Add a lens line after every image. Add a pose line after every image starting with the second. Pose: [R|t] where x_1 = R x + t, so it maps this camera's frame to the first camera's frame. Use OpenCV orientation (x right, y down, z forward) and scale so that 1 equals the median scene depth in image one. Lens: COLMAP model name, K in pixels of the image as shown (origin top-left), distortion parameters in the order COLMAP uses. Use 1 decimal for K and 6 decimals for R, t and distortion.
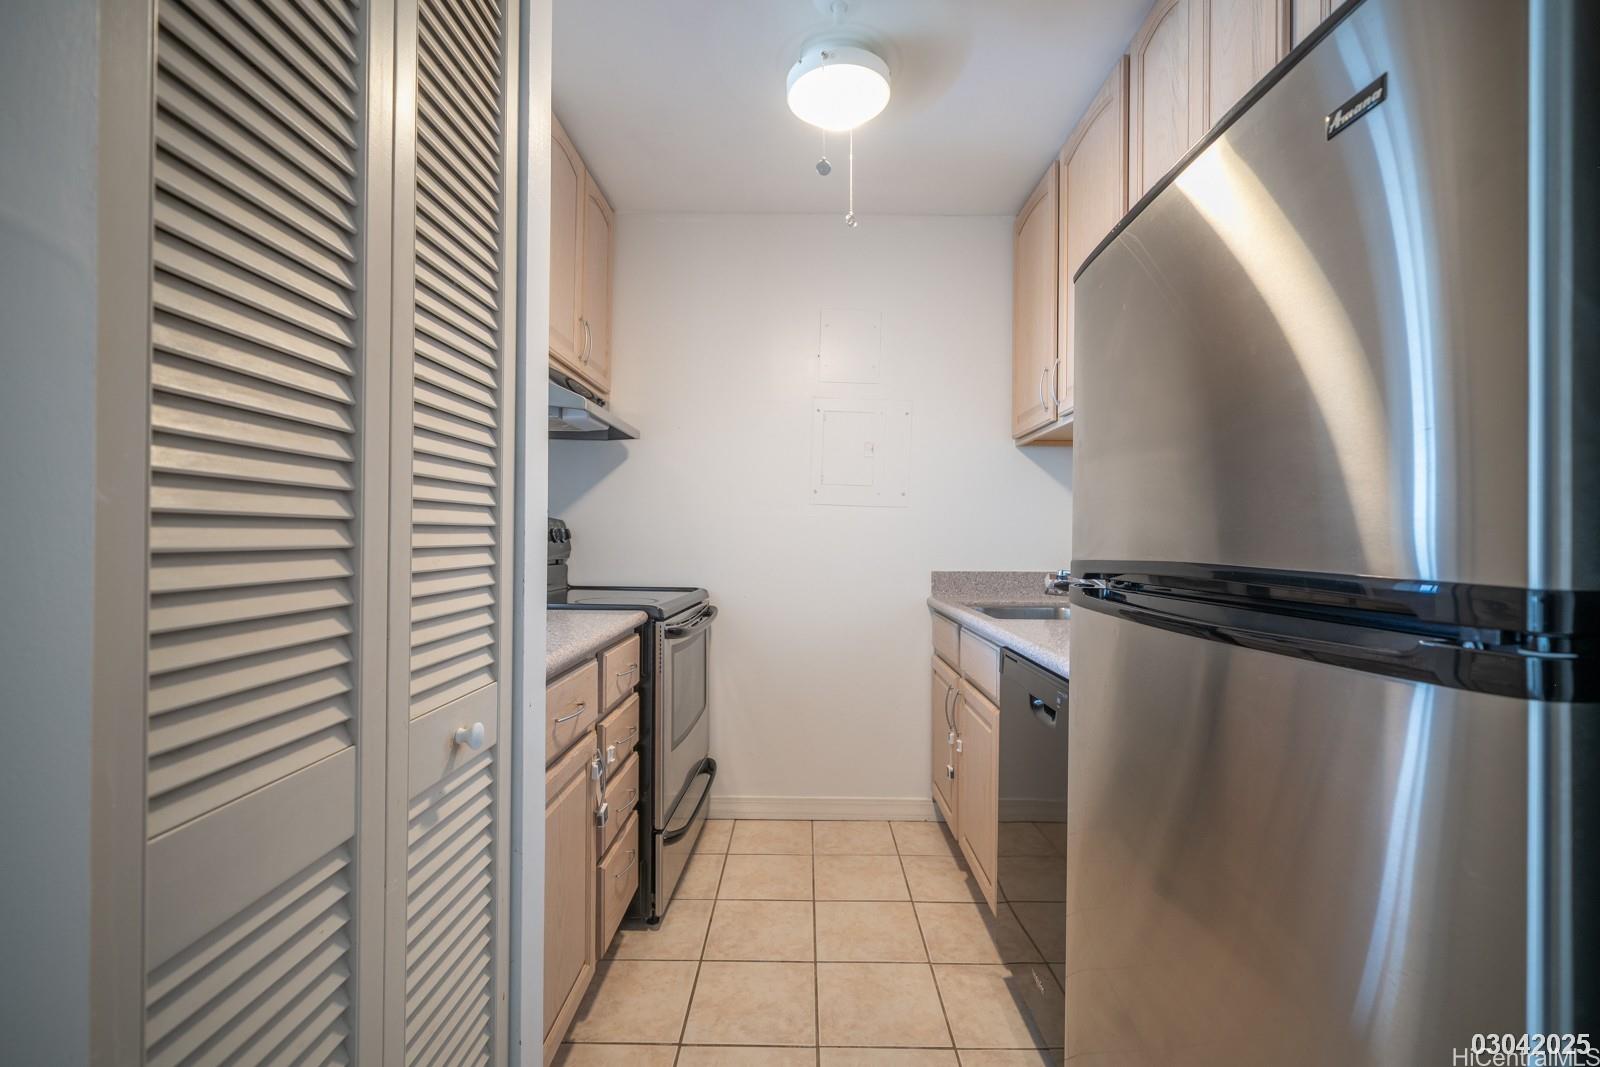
lens RADIAL K [[686.4, 0, 816.9], [0, 686.4, 530.9], [0, 0, 1]] dist [-0.000386, 0.000186]
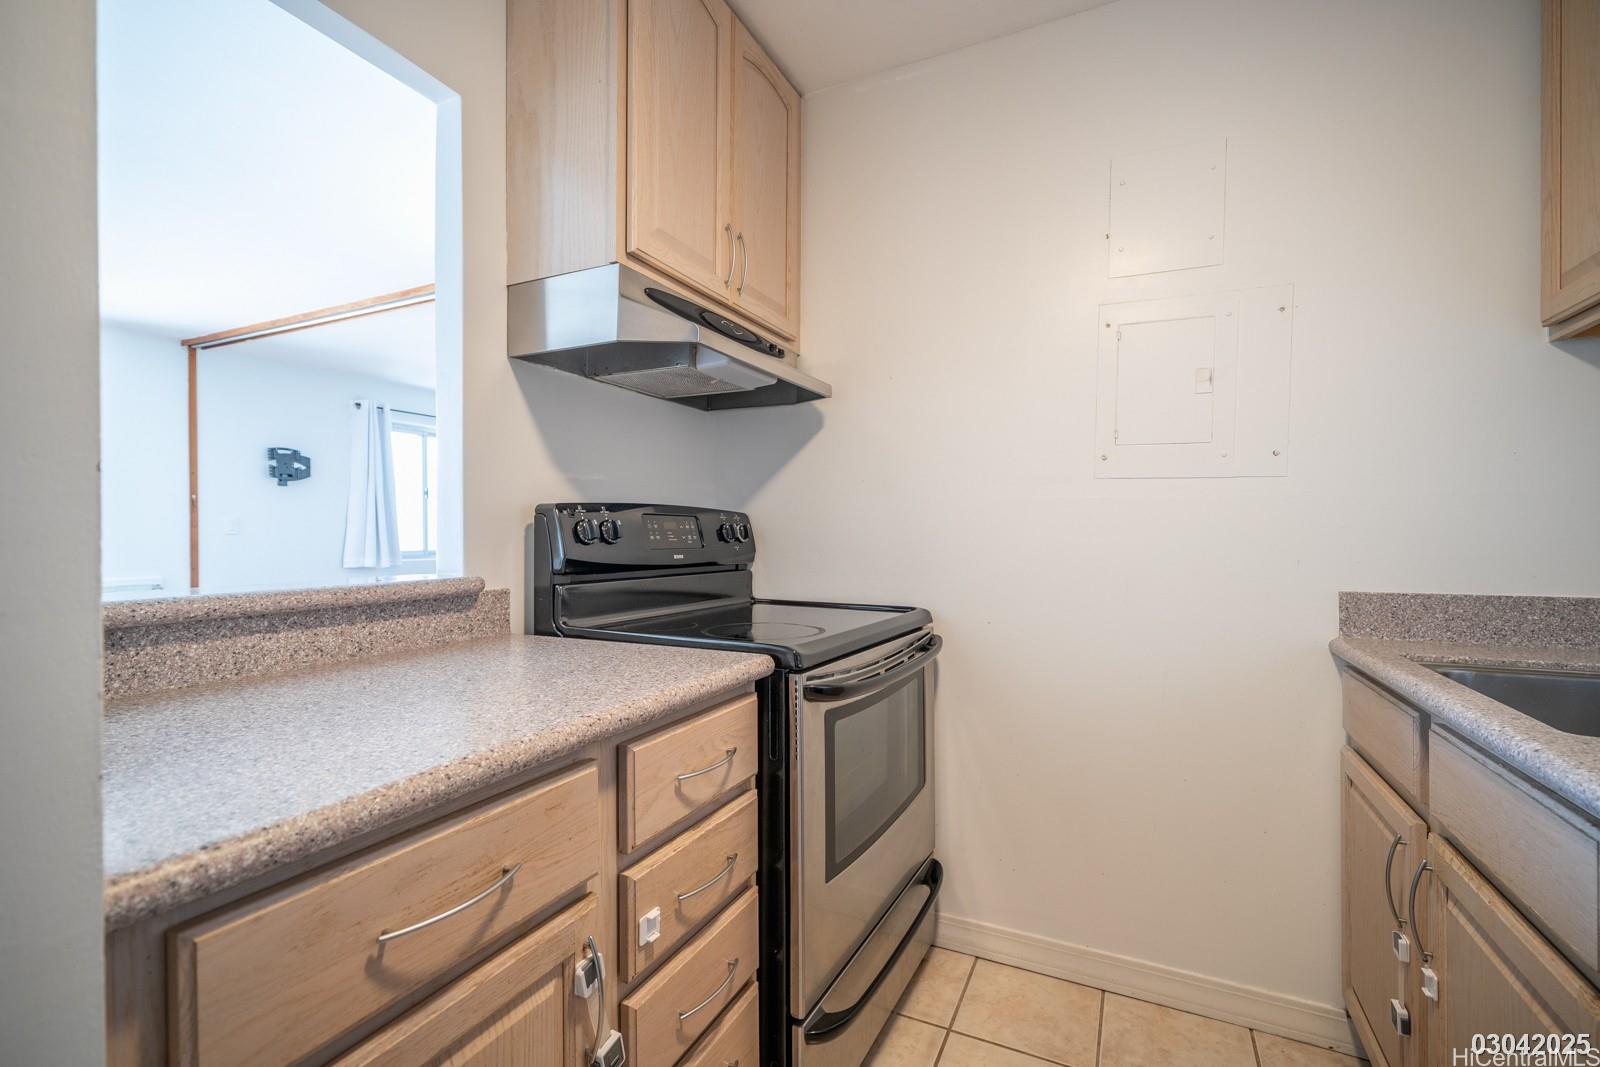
lens RADIAL K [[693.3, 0, 800.0], [0, 693.3, 533.5], [0, 0, 1]] dist [0.000009, 0.000096]
pose [[0.889787, -0.010184, -0.456262, 0.041820], [0.014384, 0.999880, 0.005732, 0.003758], [0.456148, -0.011663, 0.889827, 0.348477]]
